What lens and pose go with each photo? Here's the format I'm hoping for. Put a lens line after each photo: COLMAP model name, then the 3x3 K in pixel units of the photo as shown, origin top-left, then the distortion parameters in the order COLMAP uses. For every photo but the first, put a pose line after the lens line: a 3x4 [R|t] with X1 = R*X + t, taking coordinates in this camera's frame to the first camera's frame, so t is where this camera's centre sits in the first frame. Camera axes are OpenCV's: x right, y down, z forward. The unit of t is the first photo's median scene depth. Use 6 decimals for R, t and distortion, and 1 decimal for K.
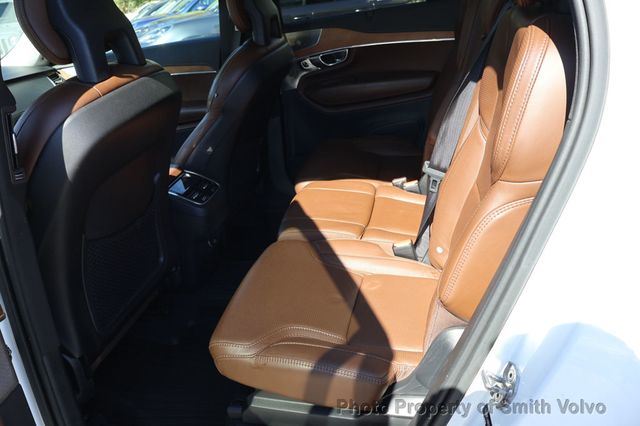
lens RADIAL K [[535.9, 0, 320.0], [0, 535.9, 213.0], [0, 0, 1]] dist [-0.001461, 0.000536]
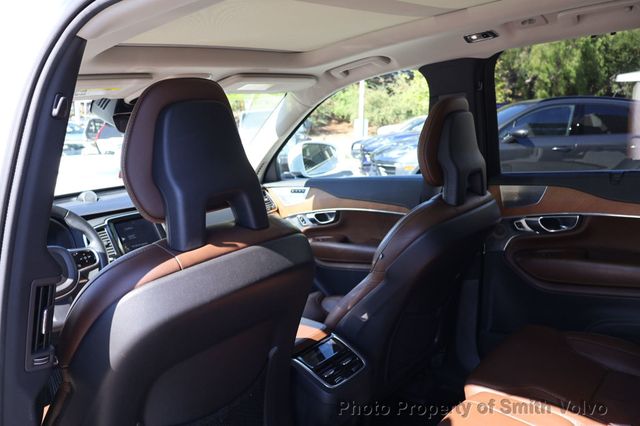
lens RADIAL K [[535.9, 0, 320.0], [0, 535.9, 213.0], [0, 0, 1]] dist [-0.001461, 0.000536]
pose [[0.886362, 0.148875, -0.438405, 0.070822], [-0.232064, 0.962216, -0.142431, -0.138089], [0.400636, 0.227983, 0.887420, 0.204905]]
